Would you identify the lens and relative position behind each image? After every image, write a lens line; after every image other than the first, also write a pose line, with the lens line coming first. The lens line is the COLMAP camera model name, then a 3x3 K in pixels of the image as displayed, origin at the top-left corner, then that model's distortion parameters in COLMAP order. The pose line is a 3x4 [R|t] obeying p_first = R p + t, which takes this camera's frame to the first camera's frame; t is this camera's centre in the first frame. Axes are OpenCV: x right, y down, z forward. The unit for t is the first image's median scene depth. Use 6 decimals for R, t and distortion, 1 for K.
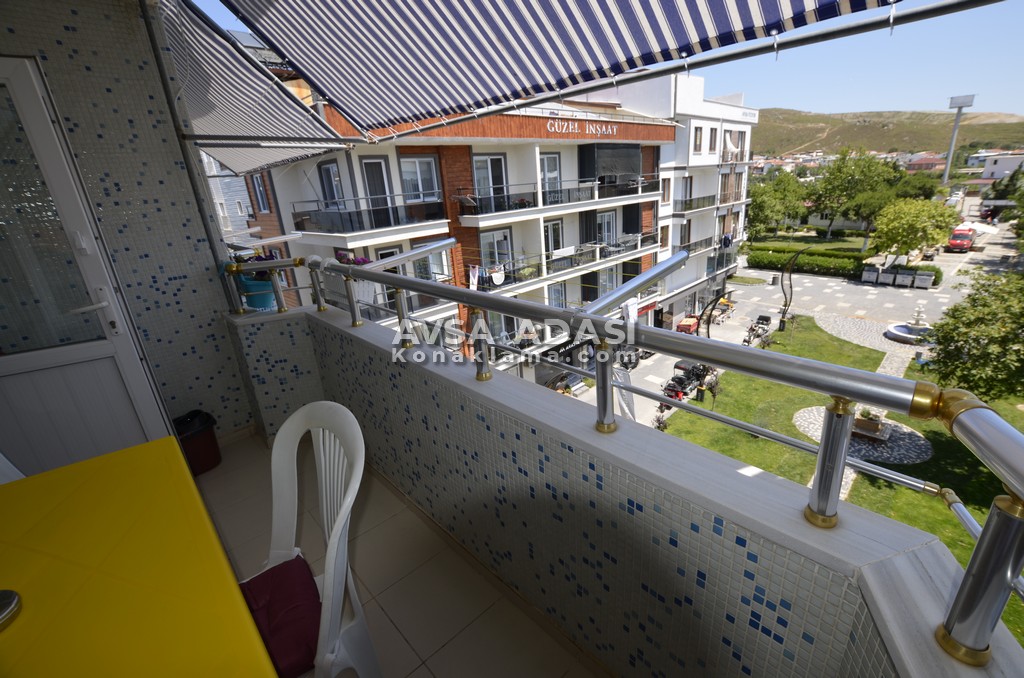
lens RADIAL K [[446.9, 0, 515.2], [0, 446.9, 338.1], [0, 0, 1]] dist [-0.018227, 0.001051]
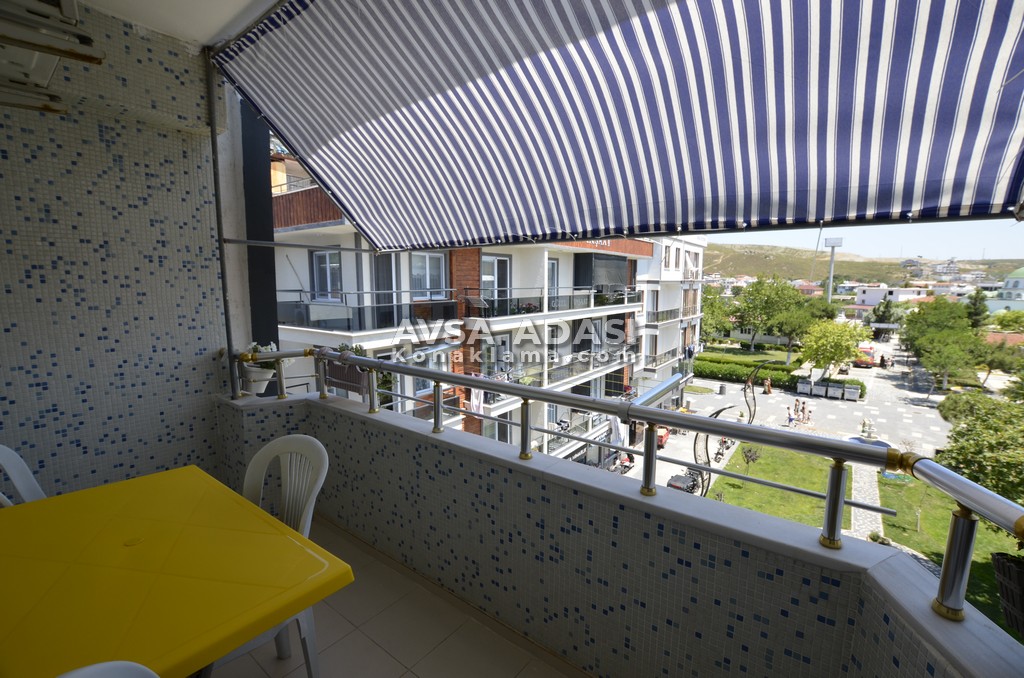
lens RADIAL K [[446.9, 0, 510.5], [0, 446.9, 341.1], [0, 0, 1]] dist [-0.018227, 0.001051]
pose [[0.983610, 0.043008, 0.175103, -0.114579], [-0.005200, 0.977498, -0.210880, -0.026016], [-0.180233, 0.206514, 0.961701, 0.085623]]
